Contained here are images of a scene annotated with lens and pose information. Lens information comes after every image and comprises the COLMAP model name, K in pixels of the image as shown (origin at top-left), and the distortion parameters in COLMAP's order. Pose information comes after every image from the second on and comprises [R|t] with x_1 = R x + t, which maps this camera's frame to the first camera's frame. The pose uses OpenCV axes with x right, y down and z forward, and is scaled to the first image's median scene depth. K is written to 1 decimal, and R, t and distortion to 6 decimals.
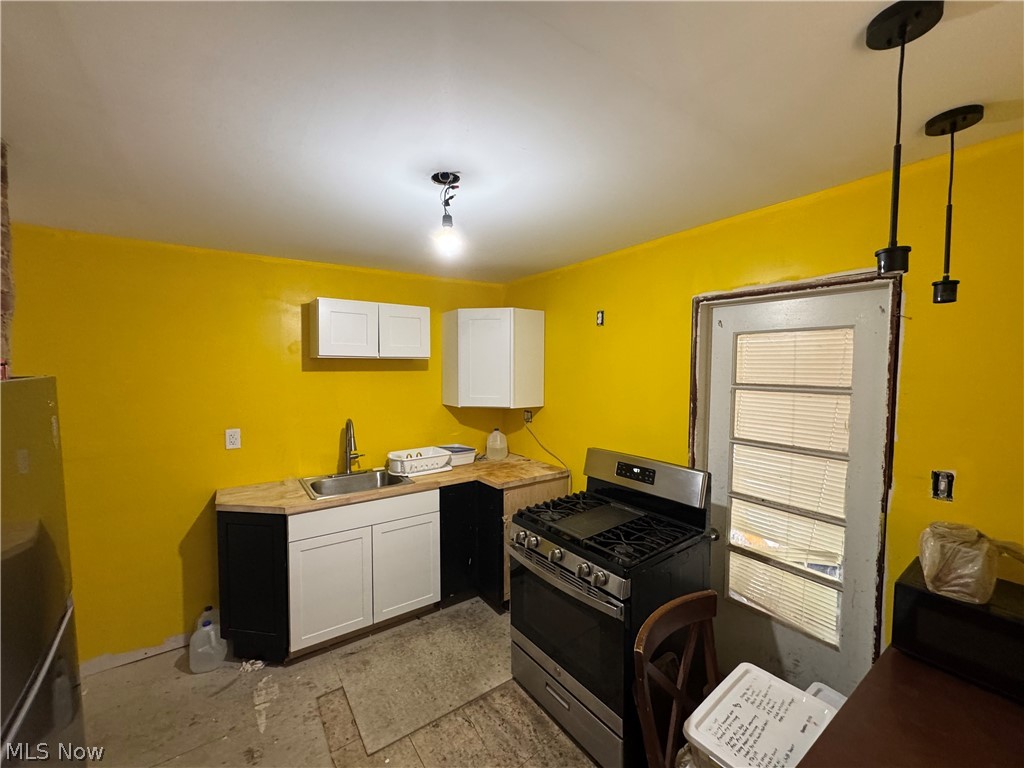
lens RADIAL K [[411.3, 0, 514.5], [0, 411.3, 385.5], [0, 0, 1]] dist [-0.005021, 0.000591]
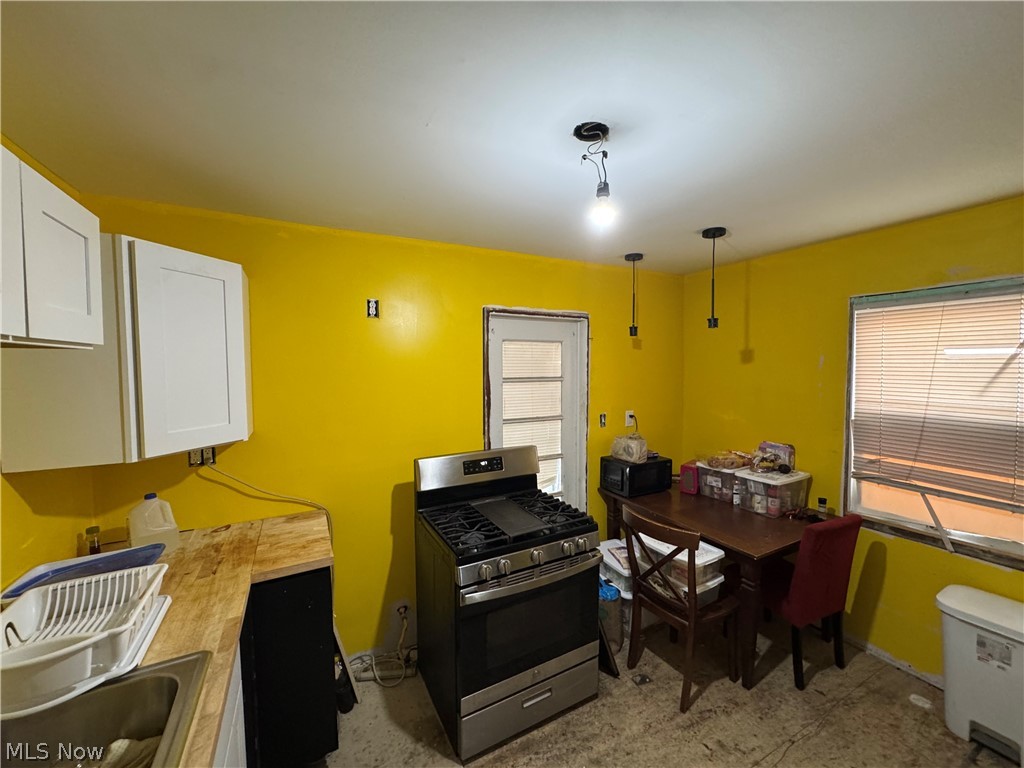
lens RADIAL K [[411.3, 0, 518.0], [0, 411.3, 381.5], [0, 0, 1]] dist [-0.005021, 0.000591]
pose [[0.121023, -0.043671, 0.991689, -0.761984], [0.053146, 0.997884, 0.037458, -0.040879], [-0.991226, 0.048171, 0.123088, 0.795958]]
